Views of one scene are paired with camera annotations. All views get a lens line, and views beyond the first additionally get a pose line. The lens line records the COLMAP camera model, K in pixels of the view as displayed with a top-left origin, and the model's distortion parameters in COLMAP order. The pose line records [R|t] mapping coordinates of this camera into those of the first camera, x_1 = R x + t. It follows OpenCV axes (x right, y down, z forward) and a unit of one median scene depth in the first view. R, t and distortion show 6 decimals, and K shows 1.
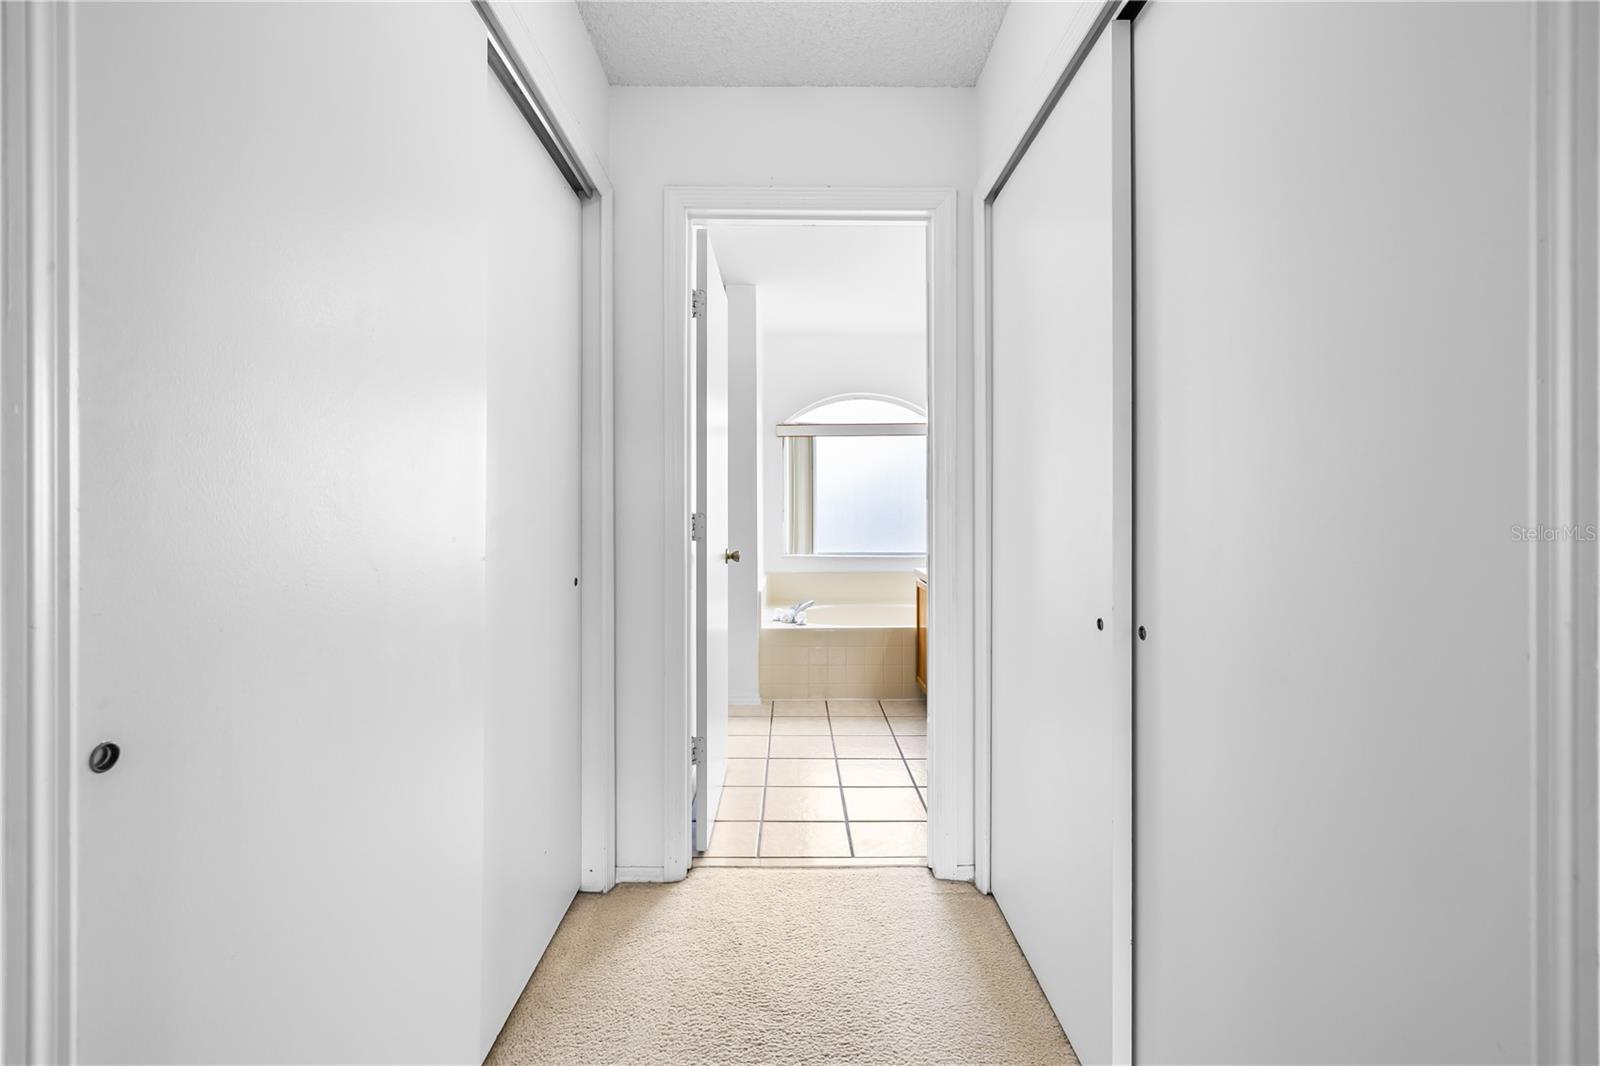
lens RADIAL K [[678.1, 0, 798.4], [0, 678.1, 520.2], [0, 0, 1]] dist [0.002386, 0.000359]
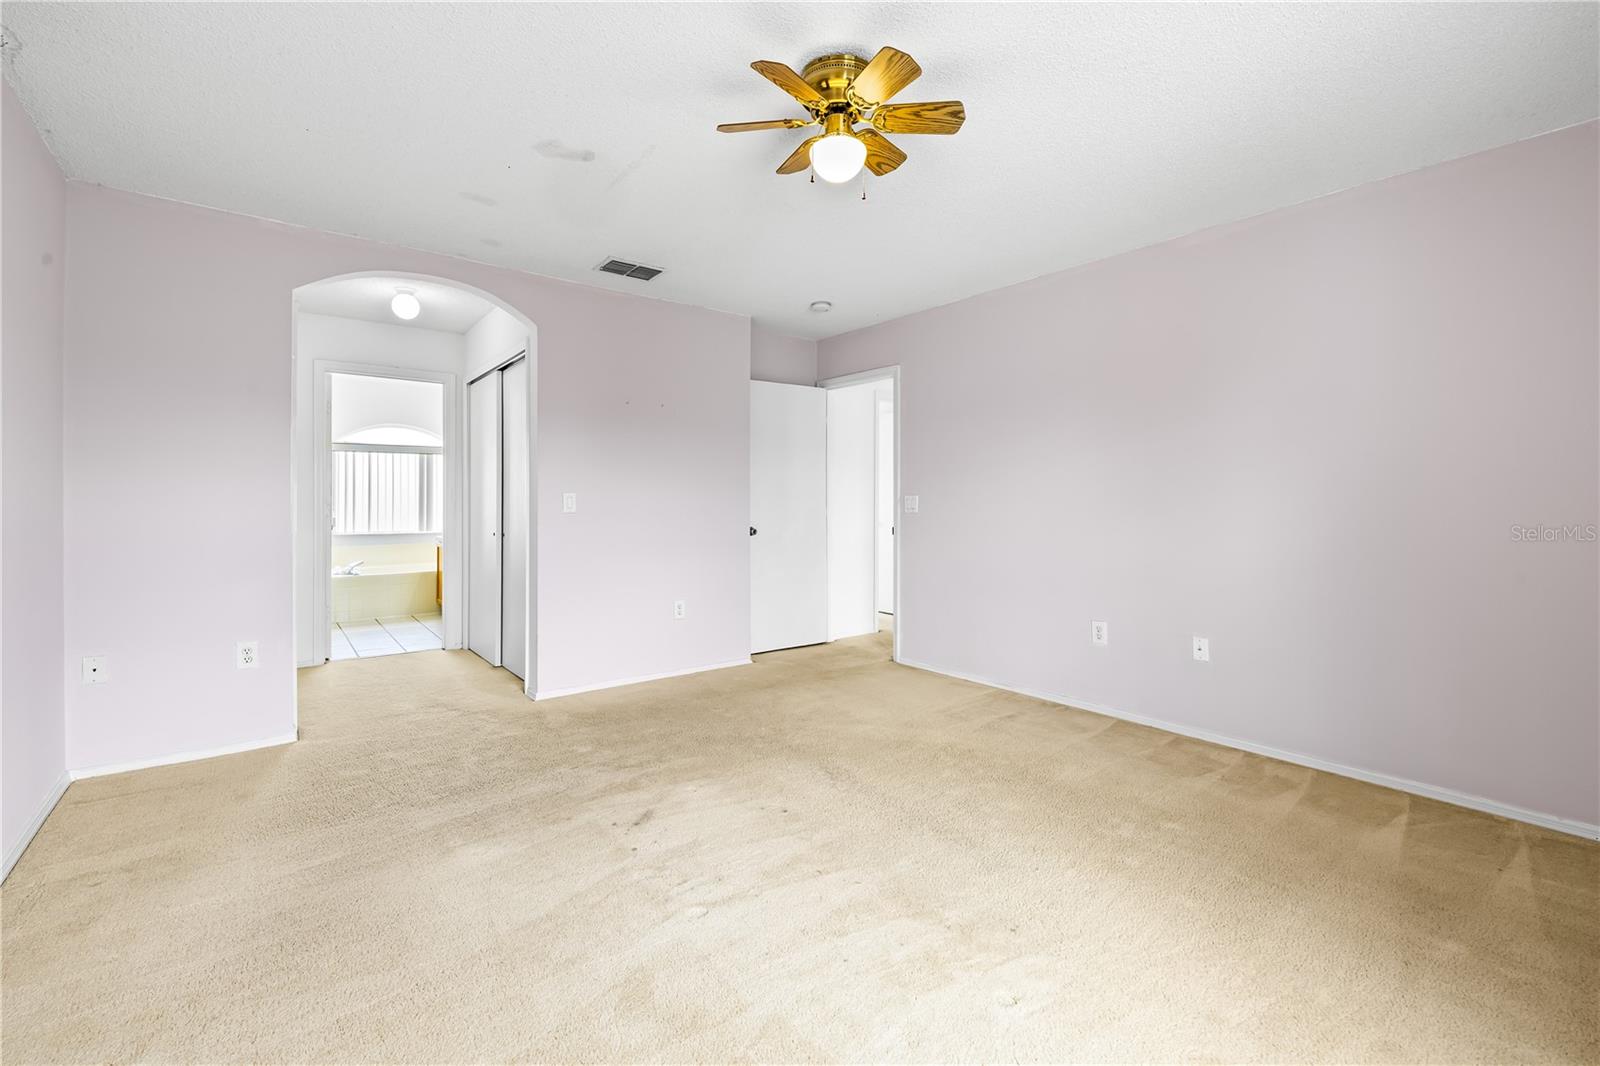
lens RADIAL K [[678.1, 0, 798.4], [0, 678.1, 520.2], [0, 0, 1]] dist [0.002386, 0.000359]
pose [[0.785679, 0.000643, 0.618634, -0.168239], [-0.004100, 0.999983, 0.004168, 0.013422], [-0.618621, -0.005811, 0.785668, -0.907887]]
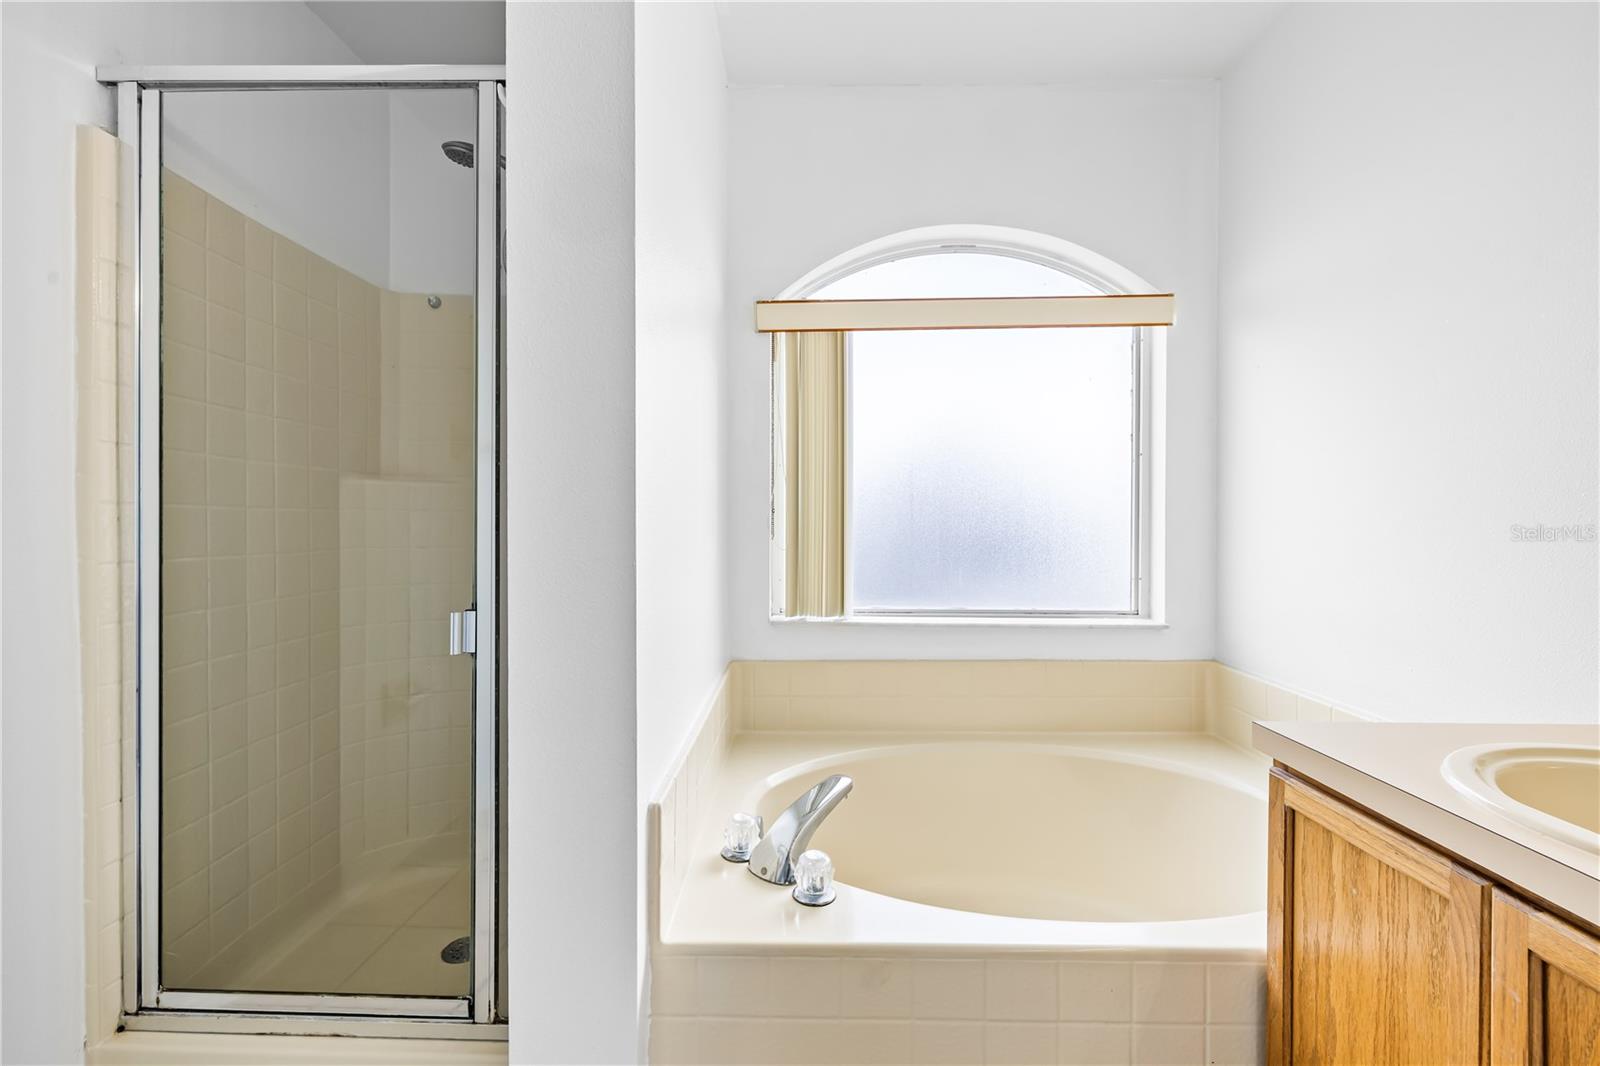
lens RADIAL K [[678.1, 0, 798.4], [0, 678.1, 520.2], [0, 0, 1]] dist [0.002386, 0.000359]
pose [[0.999689, 0.002480, -0.024812, 0.004617], [-0.002915, 0.999843, -0.017505, -0.001212], [0.024764, 0.017572, 0.999539, 0.706336]]
